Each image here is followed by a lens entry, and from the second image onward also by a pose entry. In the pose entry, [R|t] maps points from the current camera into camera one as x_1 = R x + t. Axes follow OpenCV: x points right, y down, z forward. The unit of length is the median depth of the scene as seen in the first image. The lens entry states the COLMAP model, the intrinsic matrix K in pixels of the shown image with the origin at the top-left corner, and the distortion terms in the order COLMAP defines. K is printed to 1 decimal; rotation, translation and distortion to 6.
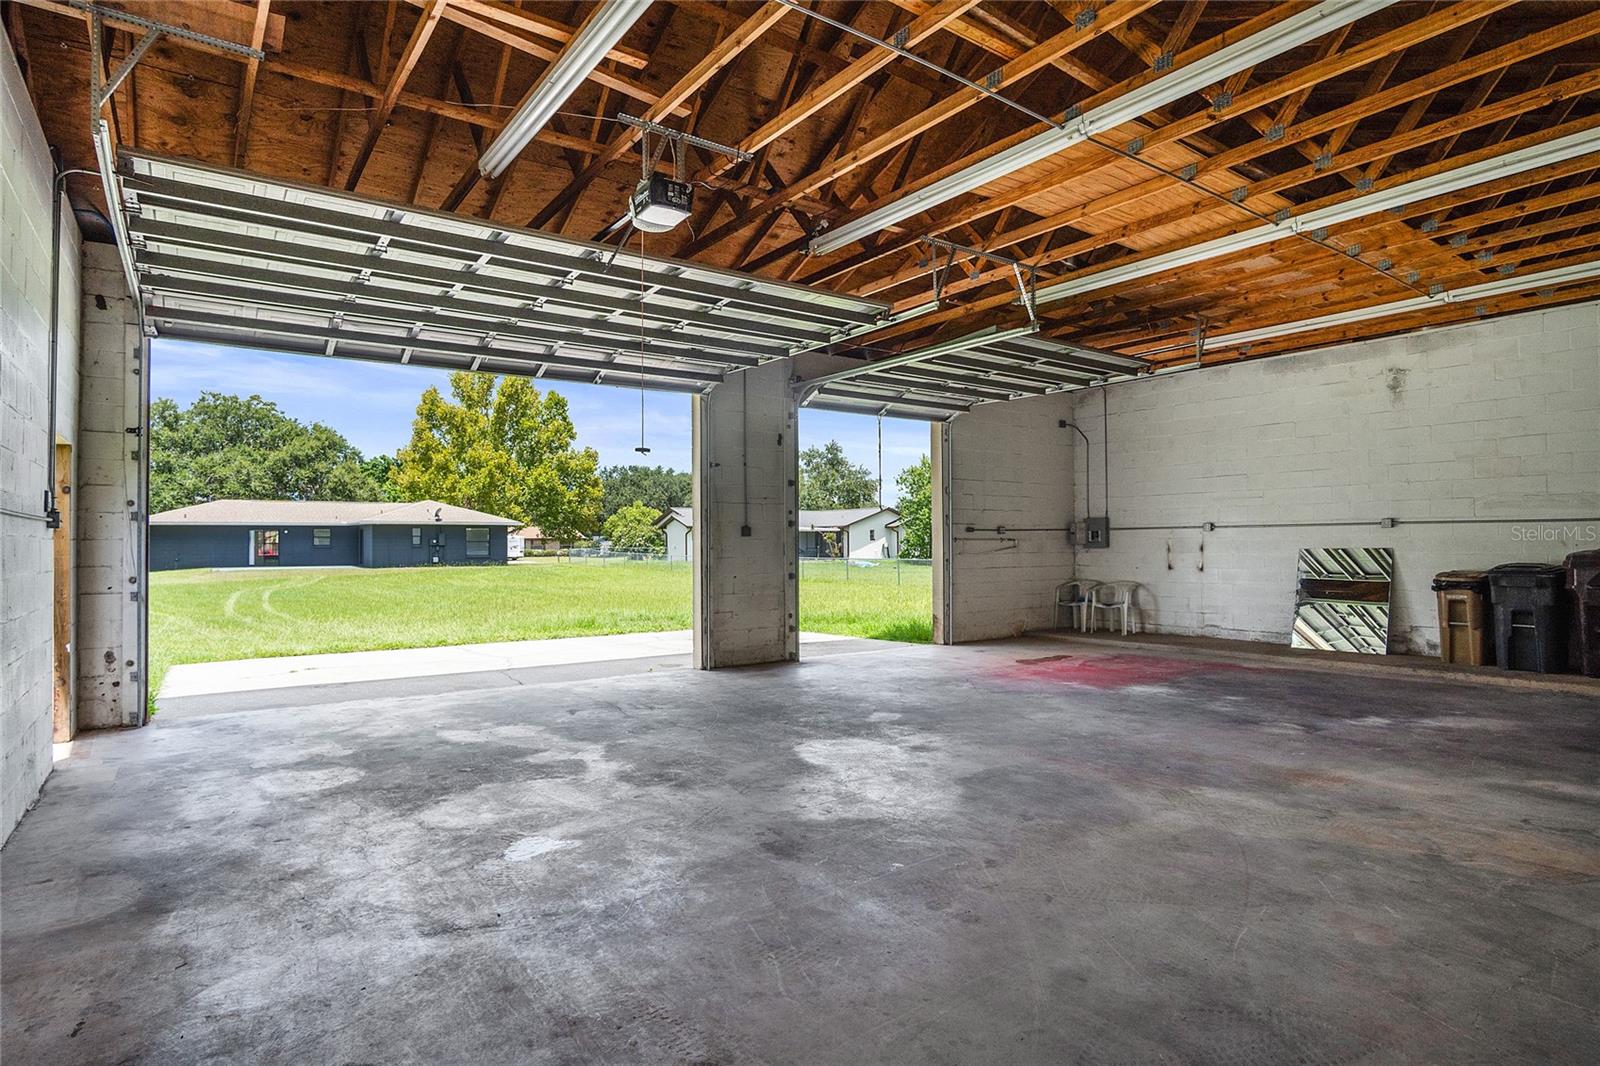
lens RADIAL K [[873.4, 0, 800.0], [0, 873.4, 533.0], [0, 0, 1]] dist [-0.002683, 0.000579]
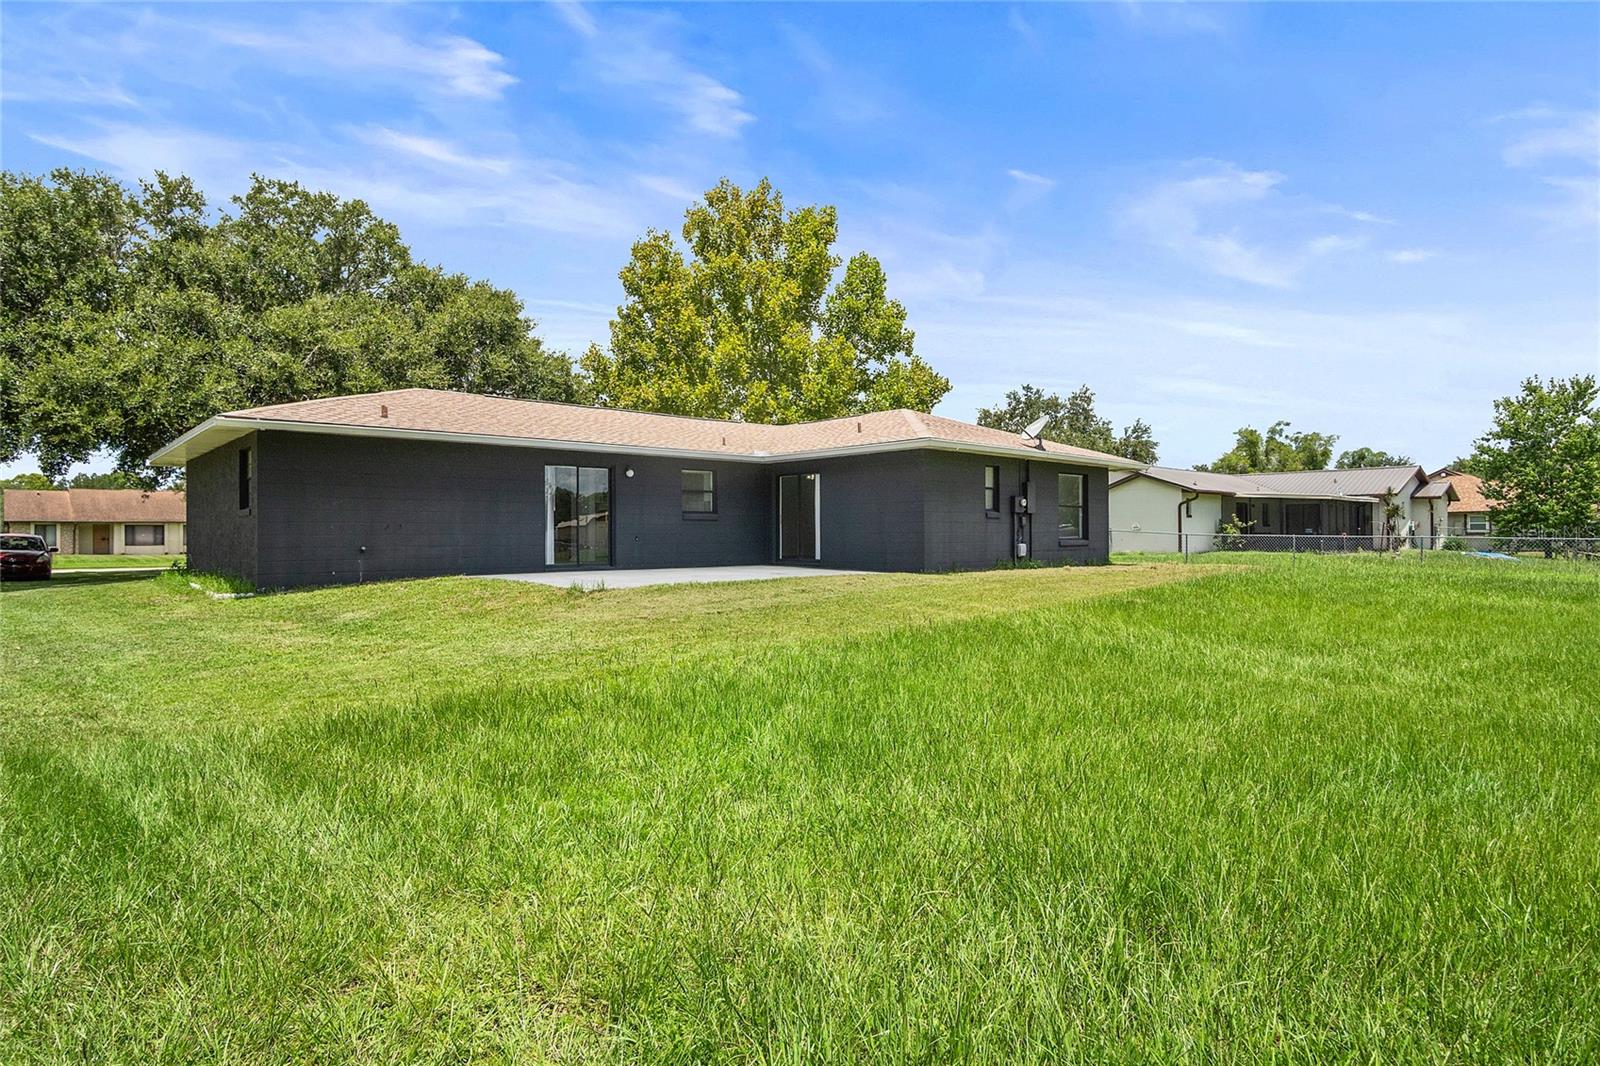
lens RADIAL K [[873.4, 0, 800.0], [0, 873.4, 533.0], [0, 0, 1]] dist [-0.002683, 0.000579]
pose [[0.993232, 0.003494, 0.116091, -0.547088], [-0.004840, 0.999924, 0.011314, 0.018667], [-0.116043, -0.011800, 0.993174, 0.618324]]
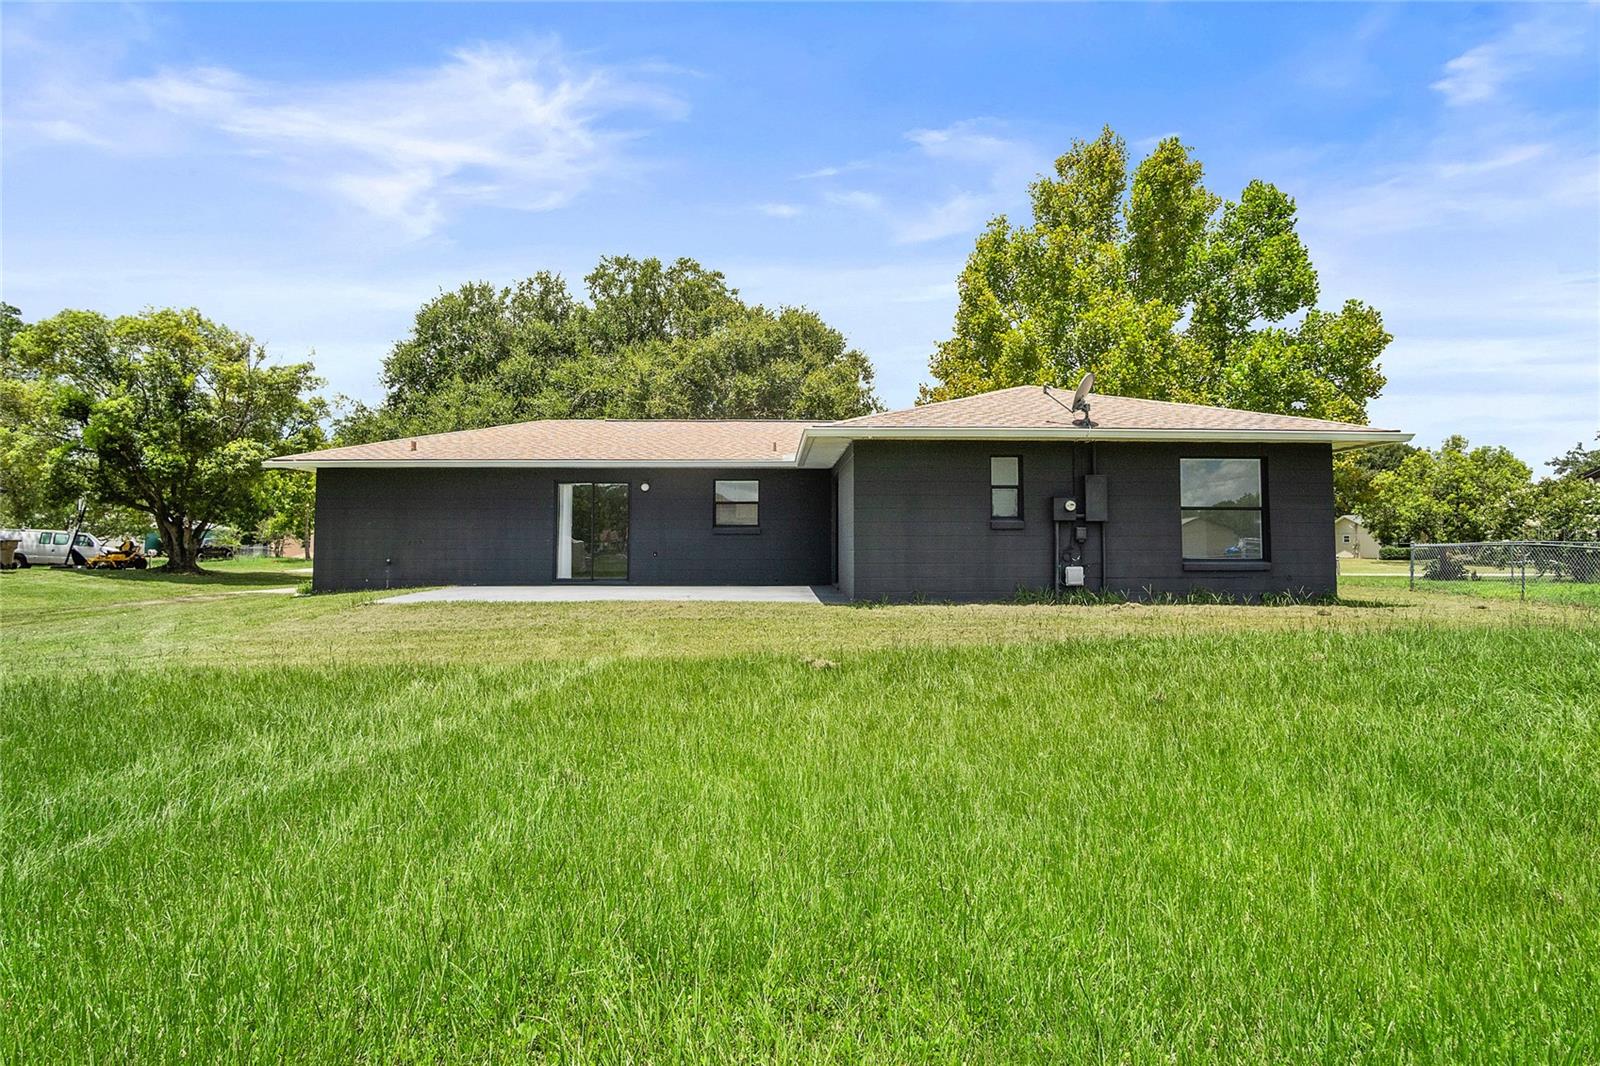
lens RADIAL K [[877.7, 0, 766.4], [0, 877.7, 503.1], [0, 0, 1]] dist [-0.002620, 0.000053]
pose [[0.817563, -0.021538, -0.575436, -0.335206], [0.001437, 0.999373, -0.035364, 0.017490], [0.575837, 0.028085, 0.817082, 0.719507]]
